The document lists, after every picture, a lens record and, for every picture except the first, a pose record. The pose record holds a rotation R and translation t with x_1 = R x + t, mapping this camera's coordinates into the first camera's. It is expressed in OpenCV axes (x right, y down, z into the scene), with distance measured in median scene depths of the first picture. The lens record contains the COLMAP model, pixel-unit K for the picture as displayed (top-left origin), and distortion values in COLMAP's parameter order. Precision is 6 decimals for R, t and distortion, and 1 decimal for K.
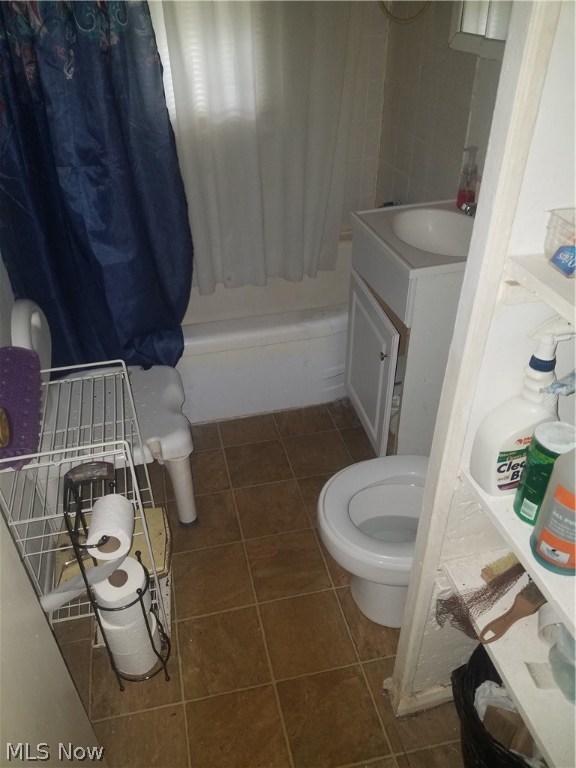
lens RADIAL K [[599.2, 0, 287.5], [0, 599.2, 384.0], [0, 0, 1]] dist [0.067890, -0.100502]
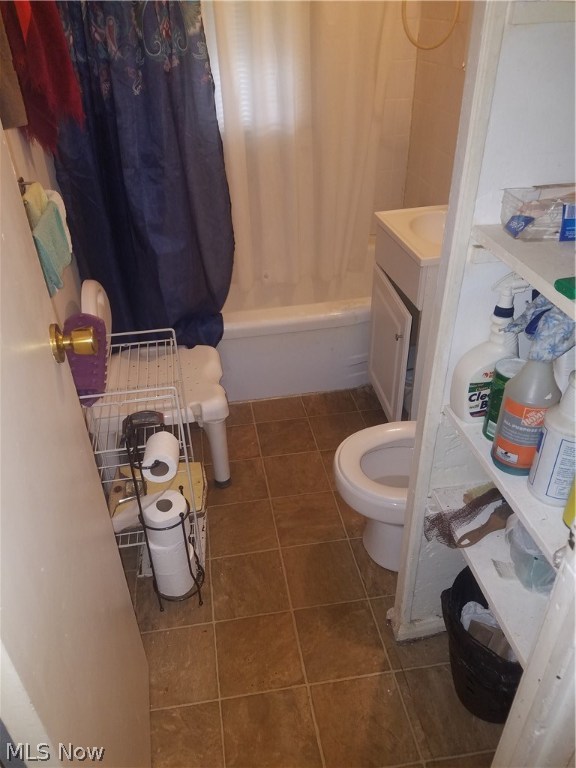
lens RADIAL K [[599.2, 0, 289.5], [0, 599.2, 381.7], [0, 0, 1]] dist [0.067890, -0.100502]
pose [[0.997972, 0.029105, -0.056610, 0.025491], [-0.030894, 0.999042, -0.030998, 0.092908], [0.055654, 0.032684, 0.997915, -0.163559]]
